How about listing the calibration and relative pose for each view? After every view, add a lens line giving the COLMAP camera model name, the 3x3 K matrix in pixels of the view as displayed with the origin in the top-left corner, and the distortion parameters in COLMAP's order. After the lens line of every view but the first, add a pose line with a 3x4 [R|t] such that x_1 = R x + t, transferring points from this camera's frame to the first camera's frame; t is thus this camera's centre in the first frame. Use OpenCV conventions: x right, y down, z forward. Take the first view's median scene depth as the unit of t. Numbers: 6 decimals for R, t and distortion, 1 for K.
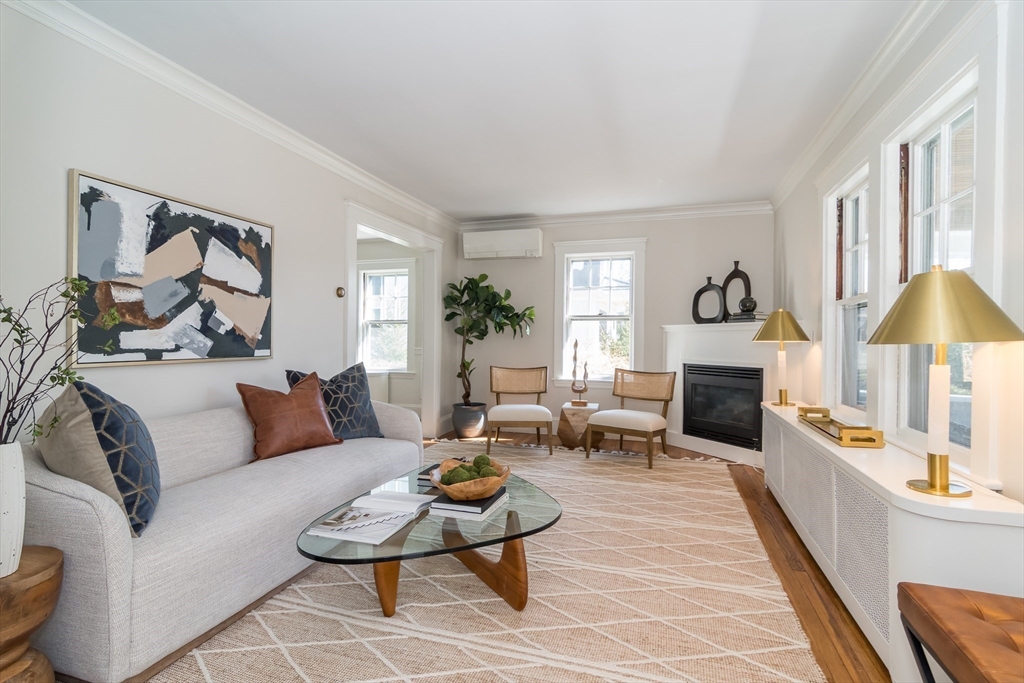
lens RADIAL K [[489.3, 0, 512.0], [0, 489.3, 341.5], [0, 0, 1]] dist [0.000122, -0.000081]
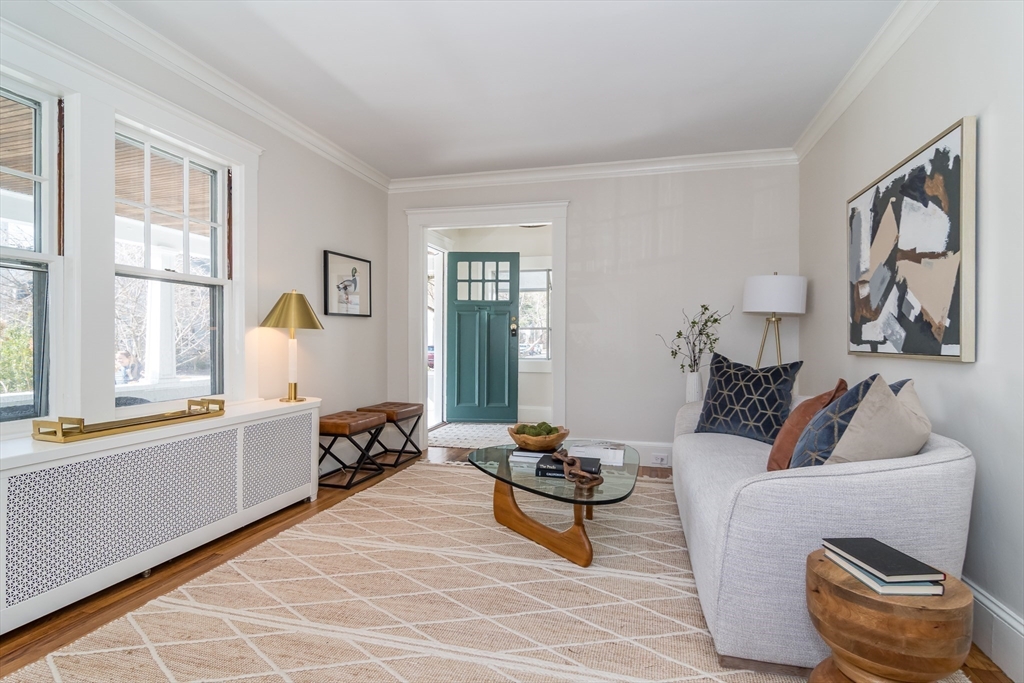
lens RADIAL K [[519.7, 0, 512.0], [0, 519.7, 341.5], [0, 0, 1]] dist [0.000776, 0.000636]
pose [[-0.998417, -0.014782, -0.054260, 0.048734], [-0.015065, 0.999875, 0.004826, 0.020616], [0.054182, 0.005636, -0.998515, 1.824462]]
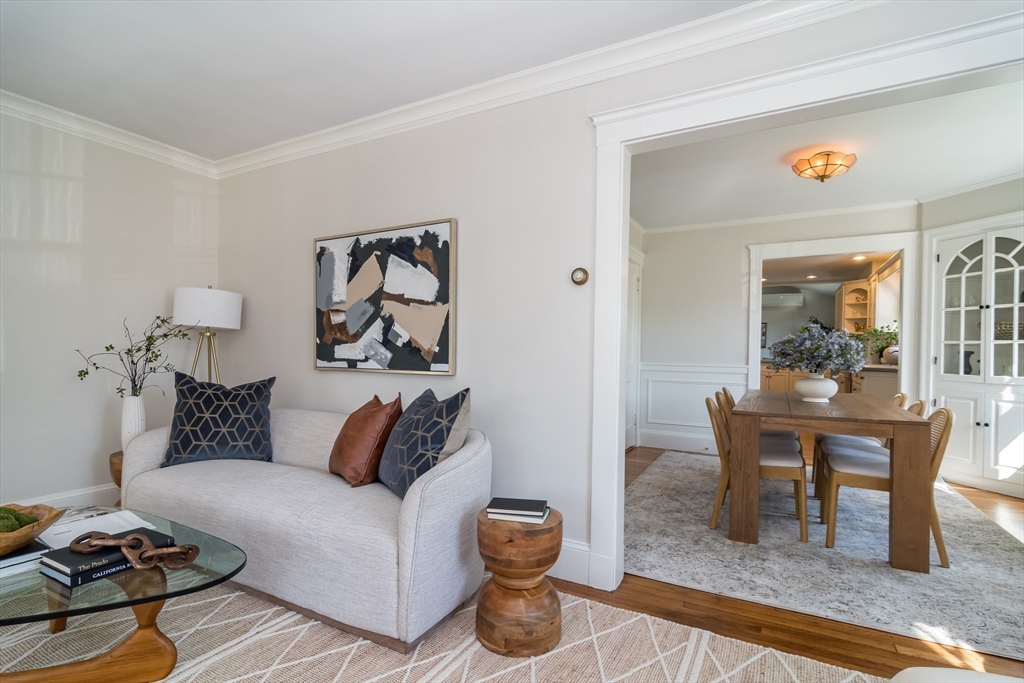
lens RADIAL K [[495.4, 0, 511.0], [0, 495.4, 352.8], [0, 0, 1]] dist [-0.005059, -0.000999]
pose [[-0.191342, -0.006876, -0.981499, 0.389672], [-0.016174, 0.999862, -0.003852, -0.001894], [0.981390, 0.015137, -0.191427, 1.489788]]
